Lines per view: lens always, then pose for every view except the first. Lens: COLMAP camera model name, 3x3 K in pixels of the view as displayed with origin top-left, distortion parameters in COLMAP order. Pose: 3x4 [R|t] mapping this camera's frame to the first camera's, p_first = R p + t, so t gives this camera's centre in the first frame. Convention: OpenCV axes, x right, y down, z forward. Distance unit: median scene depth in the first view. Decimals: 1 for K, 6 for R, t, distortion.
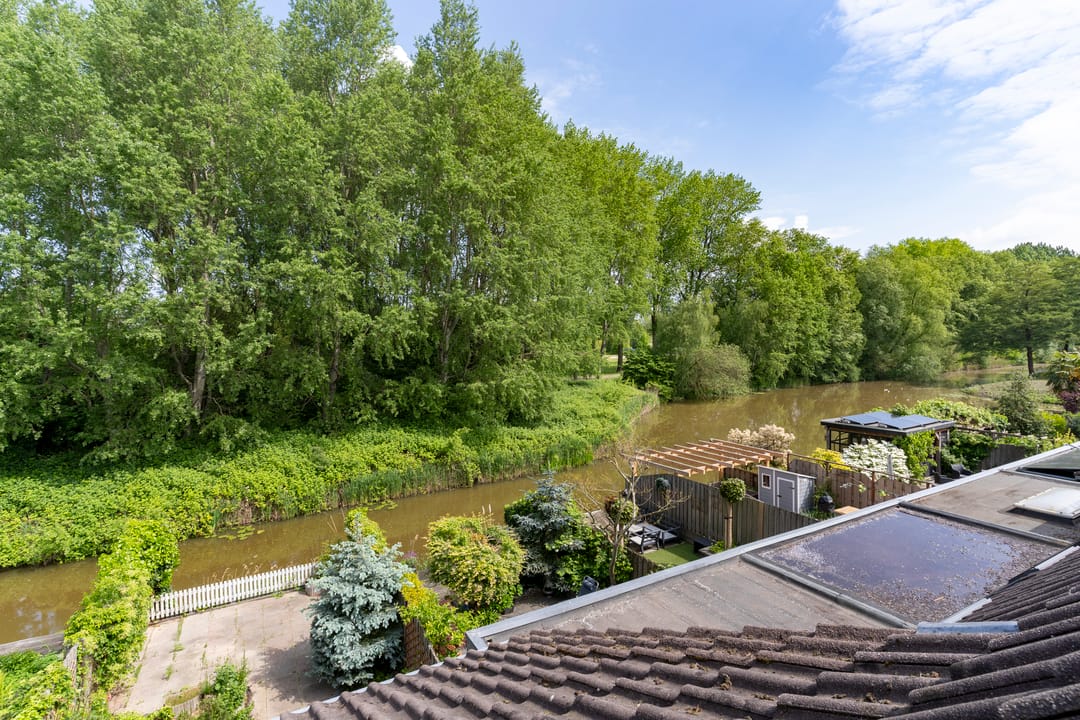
lens RADIAL K [[521.7, 0, 546.7], [0, 521.7, 352.0], [0, 0, 1]] dist [0.005648, -0.002449]
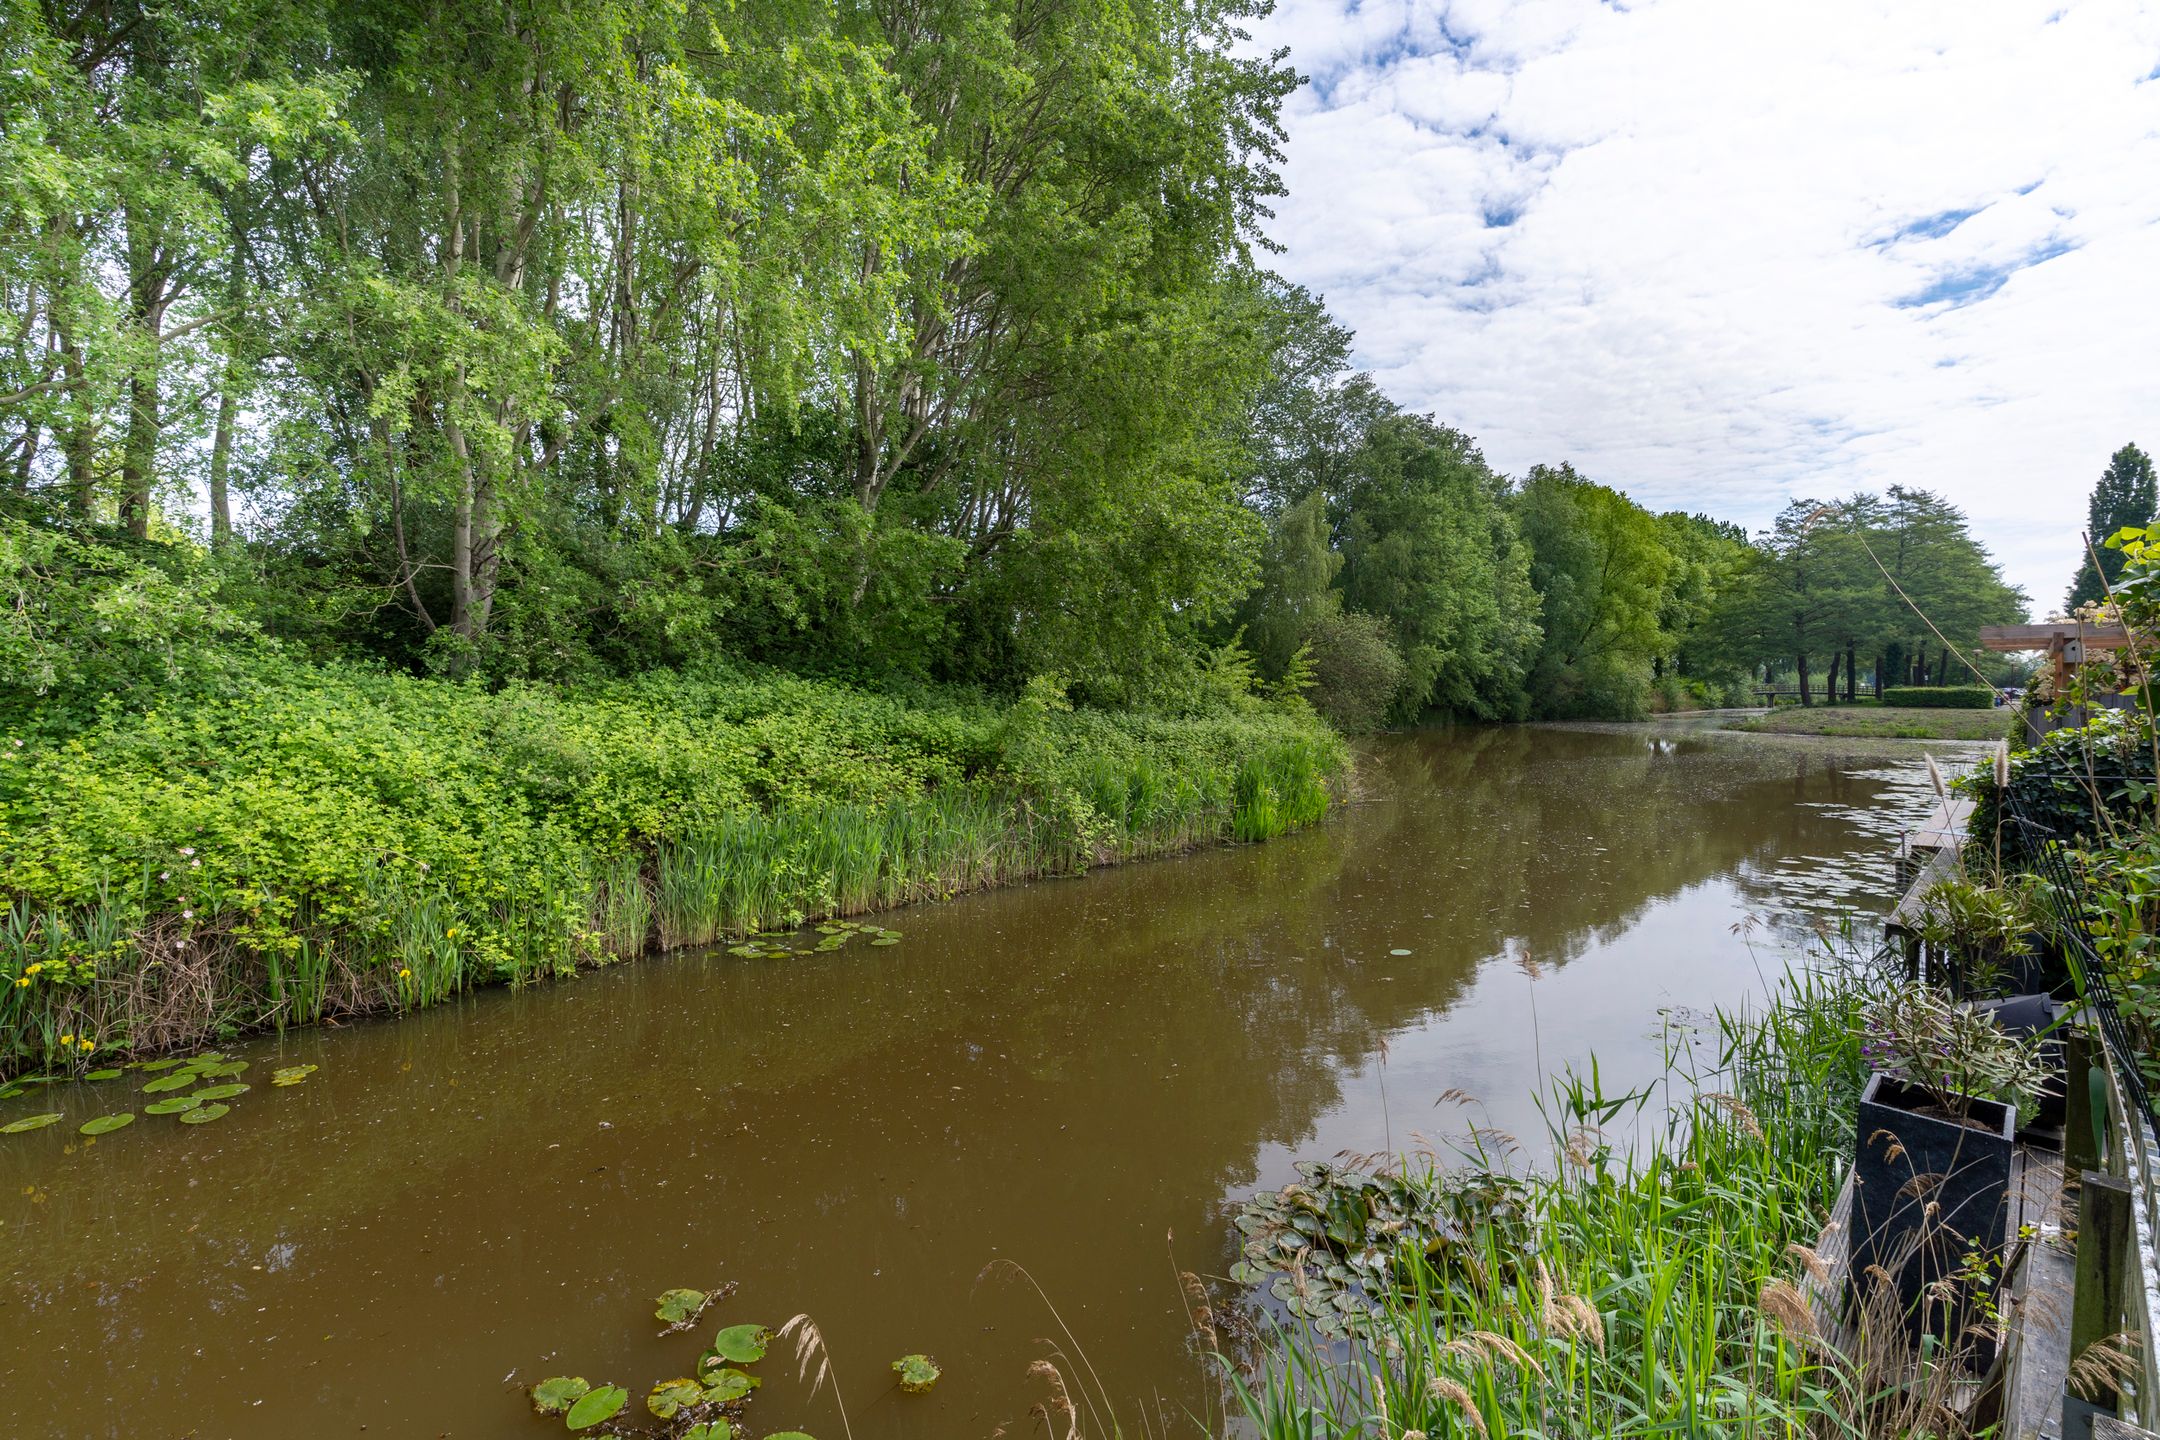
lens RADIAL K [[1043.3, 0, 1088.7], [0, 1043.3, 681.9], [0, 0, 1]] dist [0.005648, -0.002449]
pose [[0.962979, 0.010838, 0.269357, -0.319570], [-0.002497, 0.999507, -0.031289, 0.183843], [-0.269564, 0.029458, 0.962532, 0.485827]]
